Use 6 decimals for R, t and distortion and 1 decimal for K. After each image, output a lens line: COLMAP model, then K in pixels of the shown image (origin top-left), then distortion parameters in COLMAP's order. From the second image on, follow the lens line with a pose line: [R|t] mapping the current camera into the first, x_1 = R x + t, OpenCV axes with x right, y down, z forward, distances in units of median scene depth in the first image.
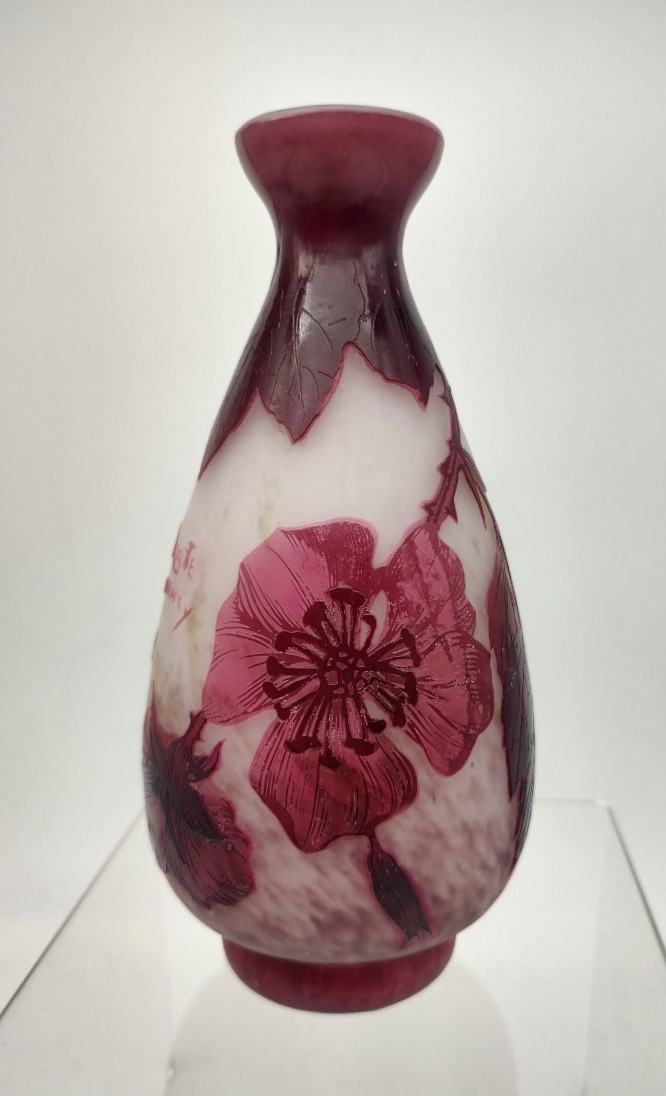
lens RADIAL K [[1039.6, 0, 333.0], [0, 1039.6, 548.0], [0, 0, 1]] dist [-0.001166, -0.589929]
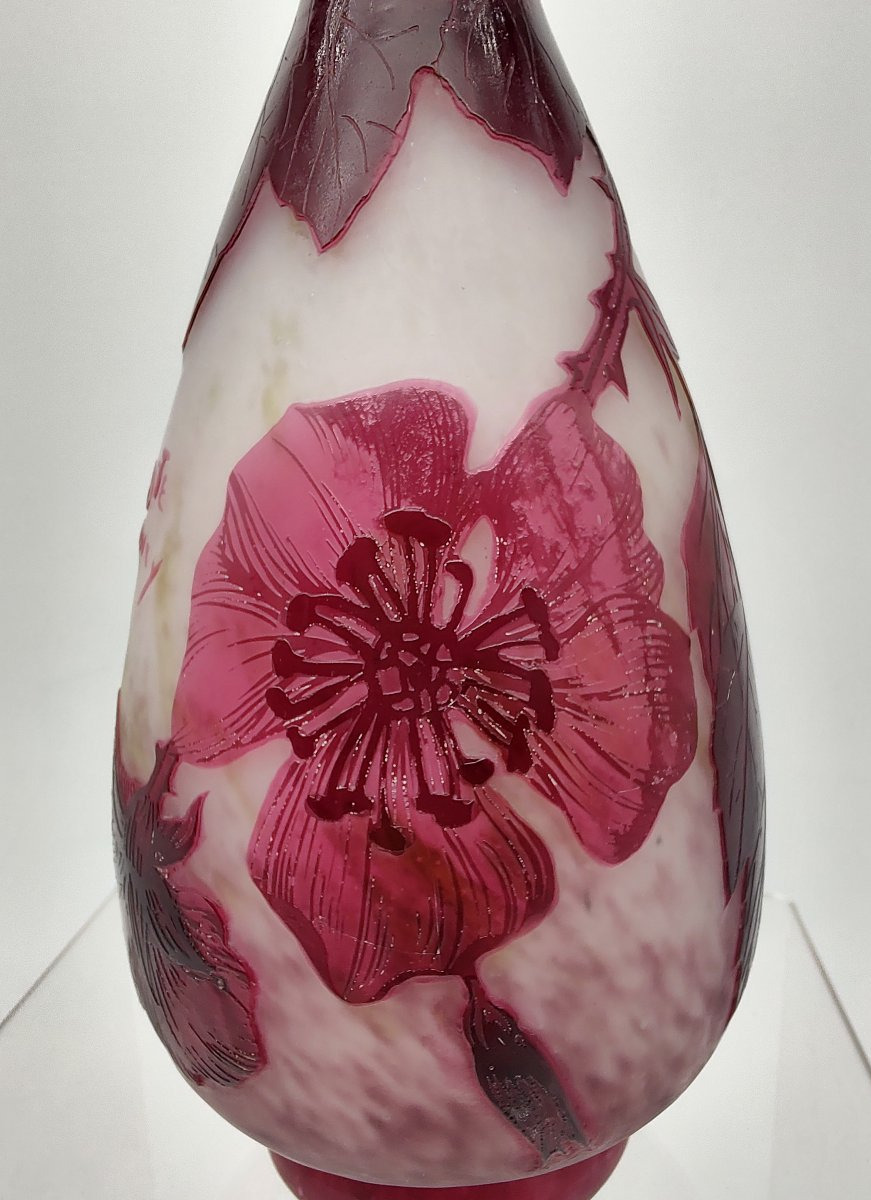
lens RADIAL K [[988.6, 0, 436.8], [0, 988.6, 586.6], [0, 0, 1]] dist [-0.043694, 0.096141]
pose [[0.996712, -0.008207, -0.080612, 0.062321], [0.009289, 0.999872, 0.013059, 0.068722], [0.080495, -0.013765, 0.996660, 0.487450]]
